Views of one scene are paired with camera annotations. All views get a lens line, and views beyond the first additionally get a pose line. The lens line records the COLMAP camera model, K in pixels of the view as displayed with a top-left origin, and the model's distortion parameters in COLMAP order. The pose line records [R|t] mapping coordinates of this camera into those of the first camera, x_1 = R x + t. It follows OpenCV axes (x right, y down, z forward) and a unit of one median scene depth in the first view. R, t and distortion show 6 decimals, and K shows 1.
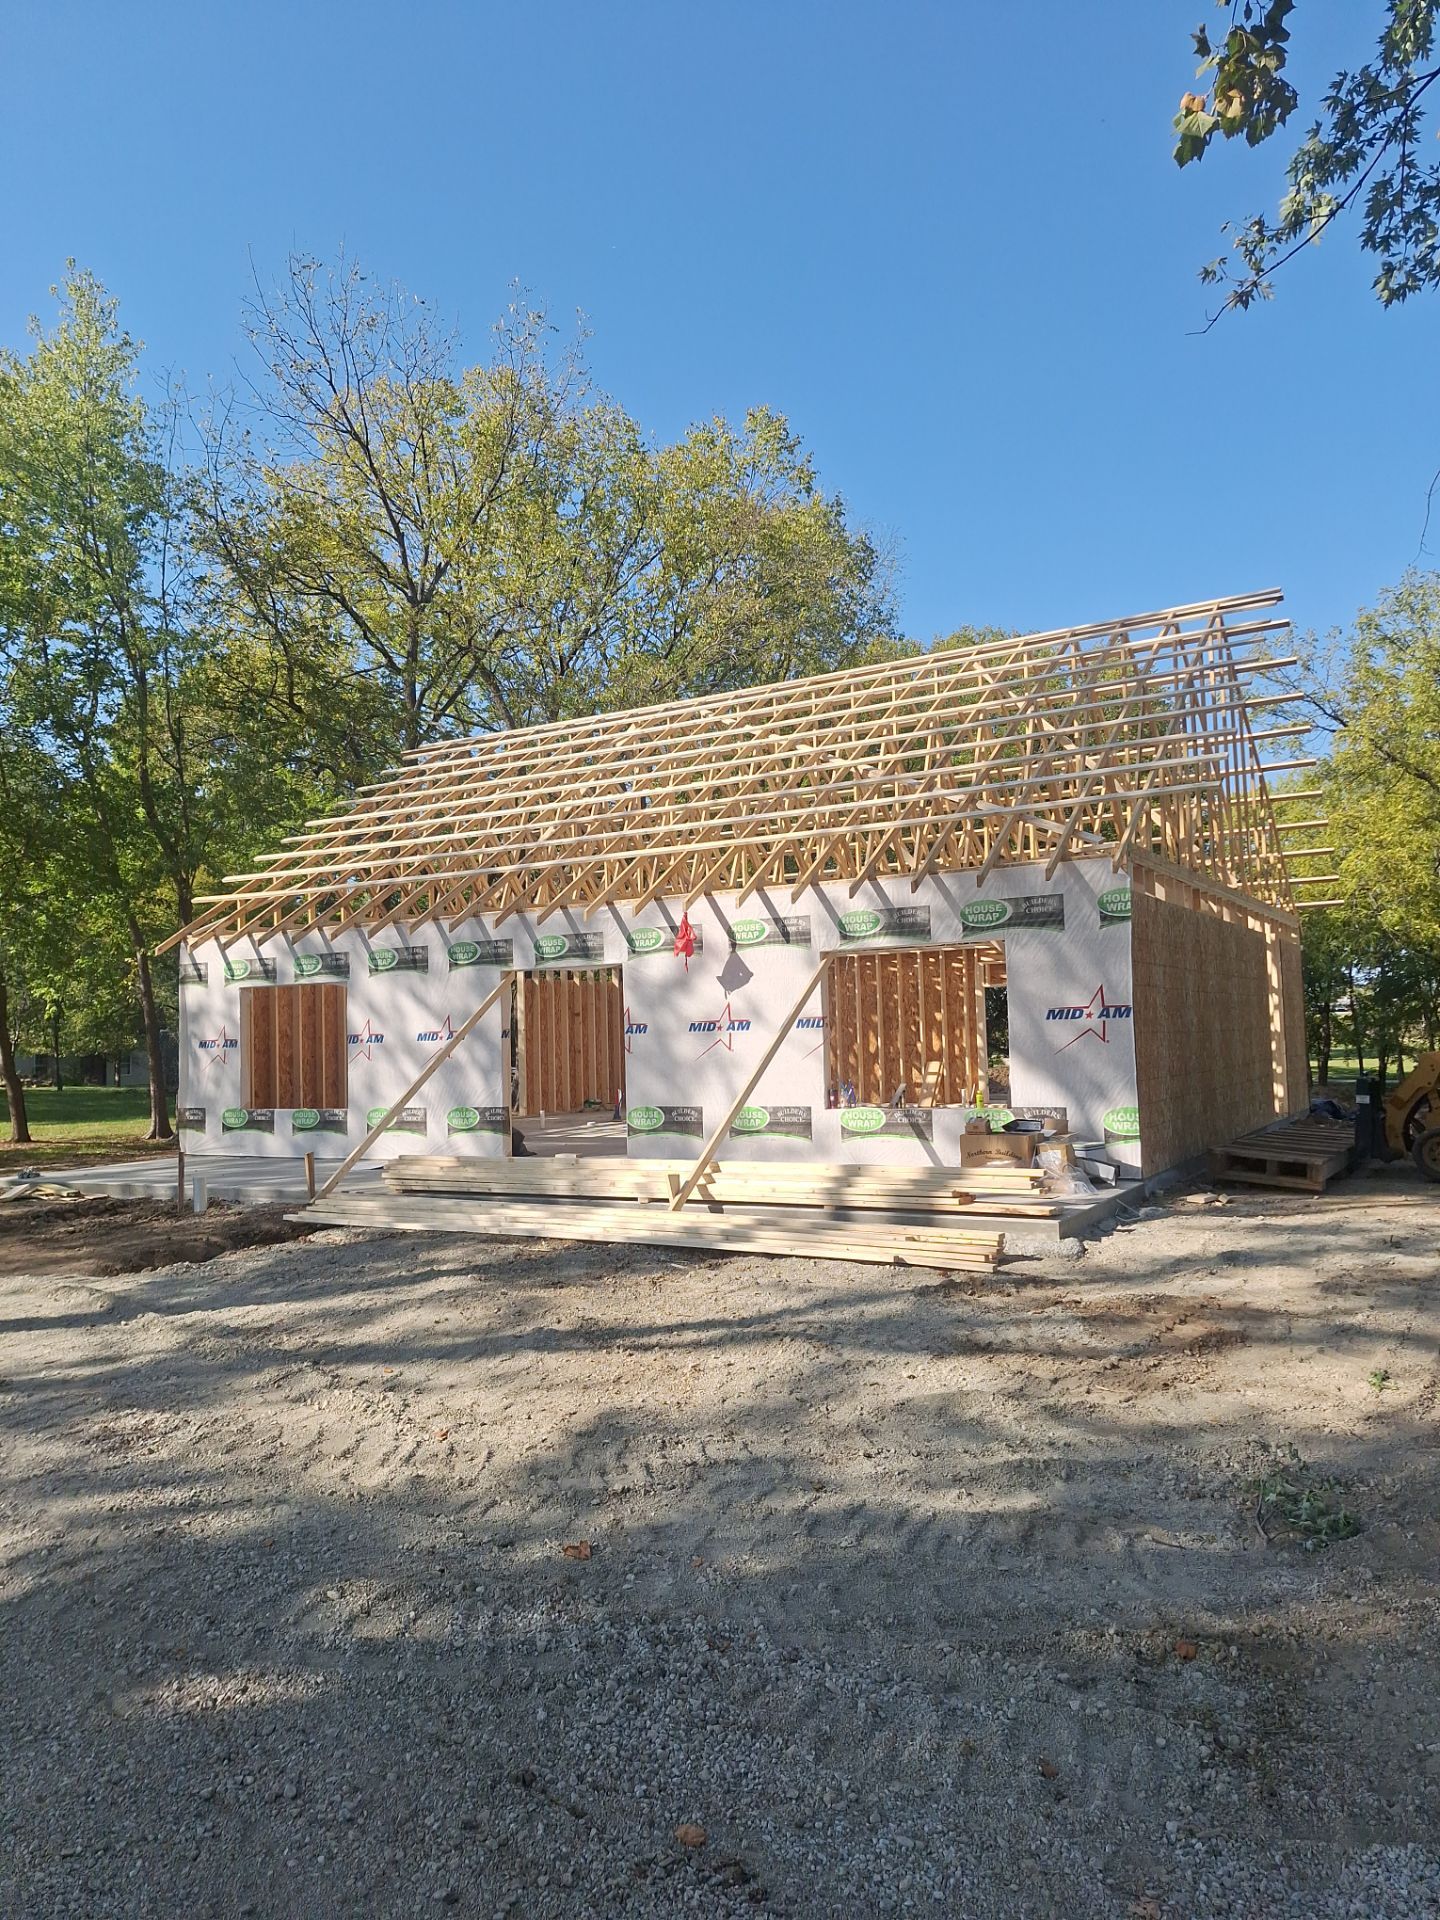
lens RADIAL K [[1268.1, 0, 720.0], [0, 1268.1, 960.0], [0, 0, 1]] dist [0.076793, 0.000129]
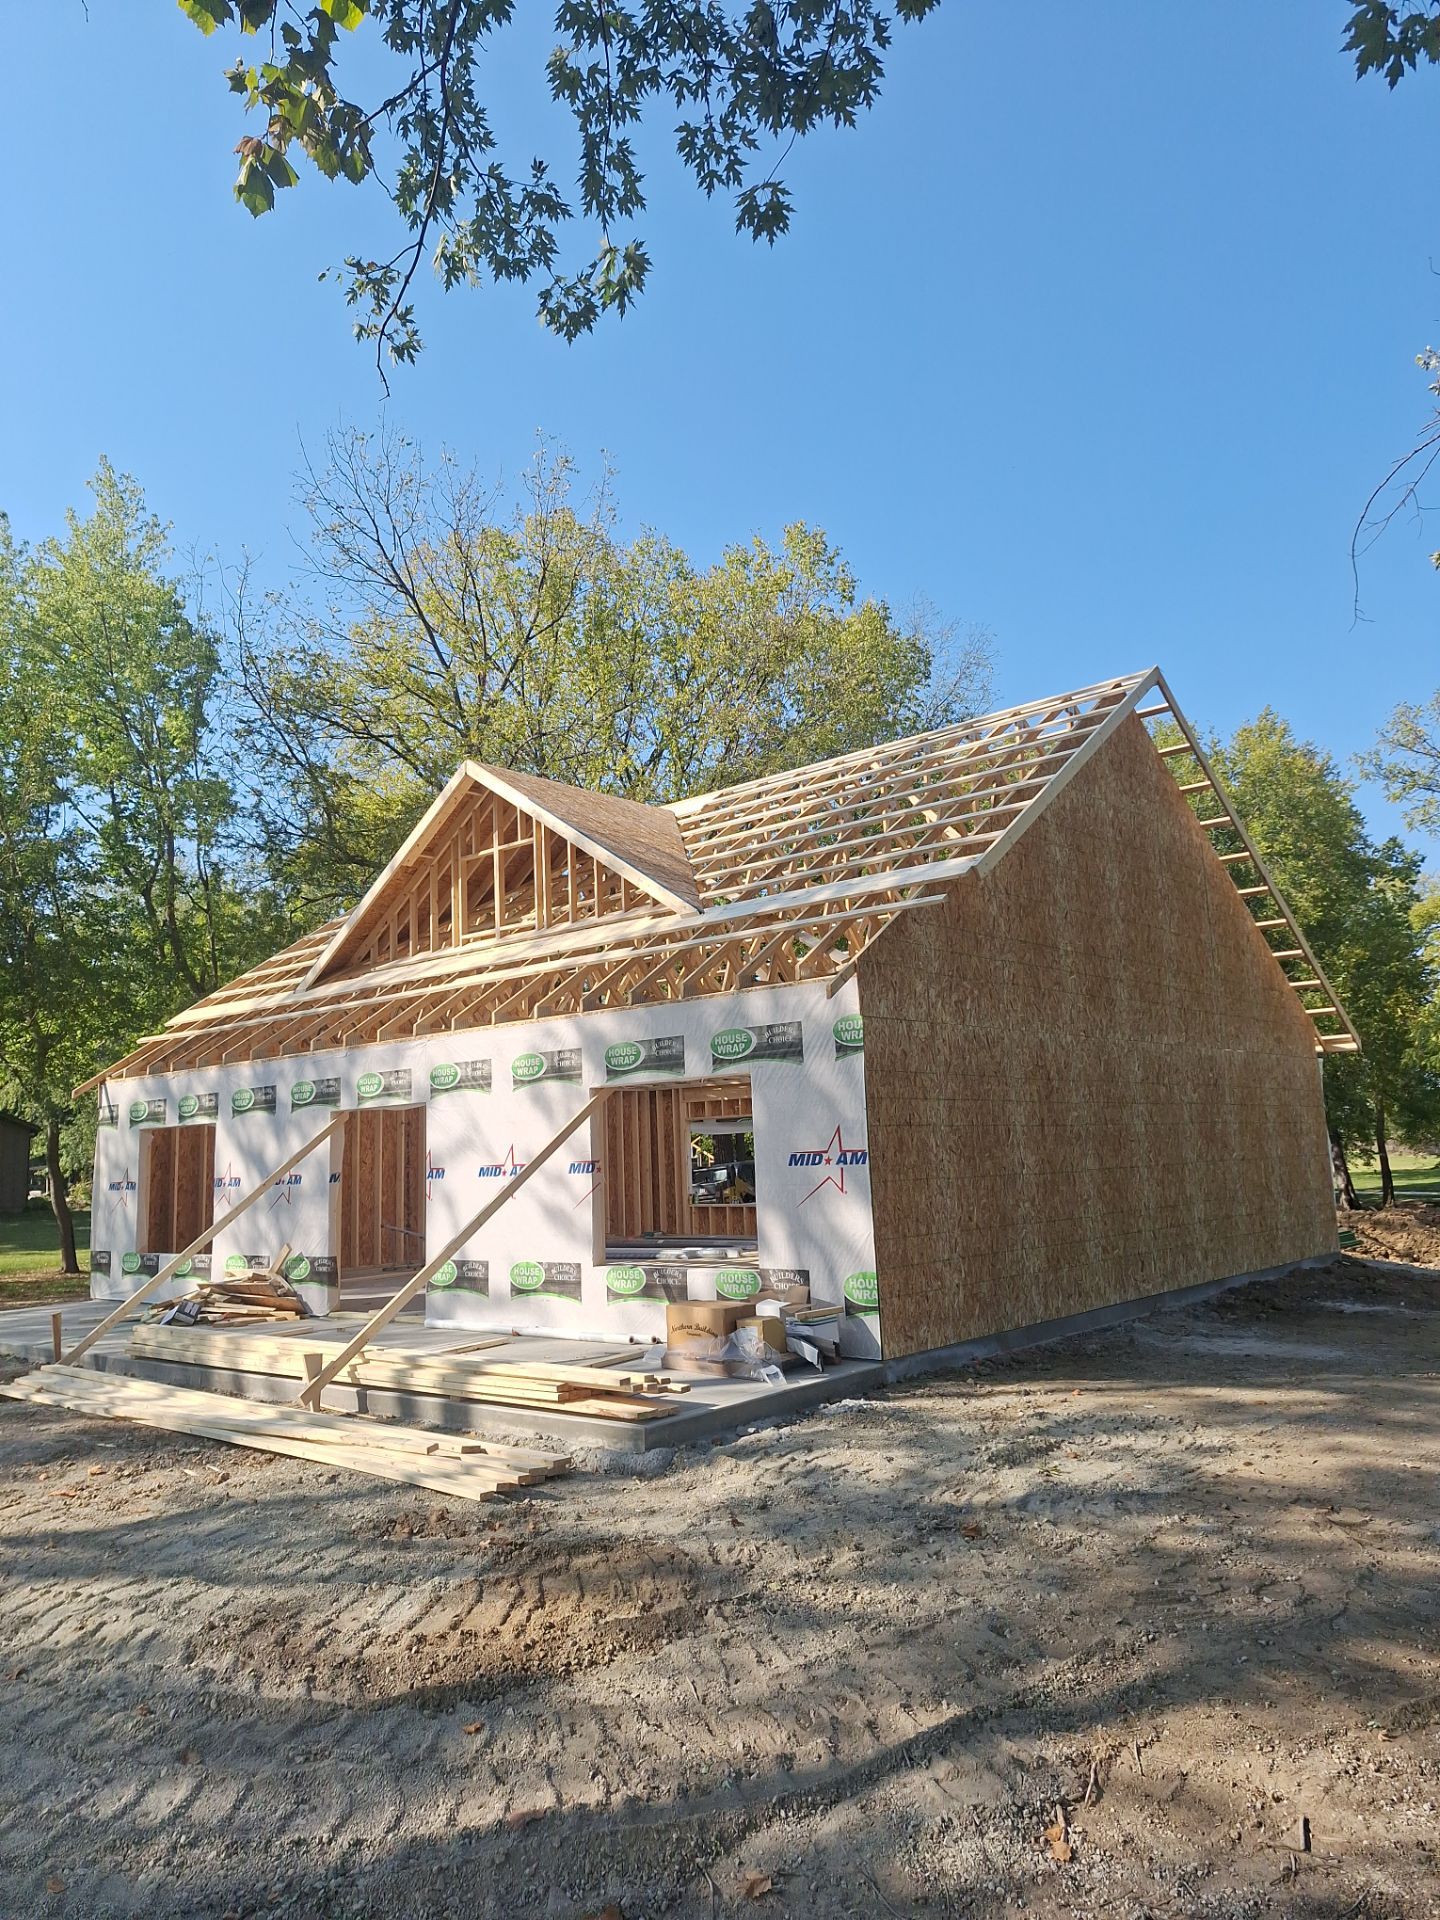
lens RADIAL K [[1268.1, 0, 720.0], [0, 1268.1, 960.0], [0, 0, 1]] dist [0.076793, 0.000129]
pose [[0.983135, -0.035875, -0.179327, 0.333080], [0.020169, 0.995859, -0.088651, -0.015508], [0.181764, 0.083539, 0.979787, 0.119052]]
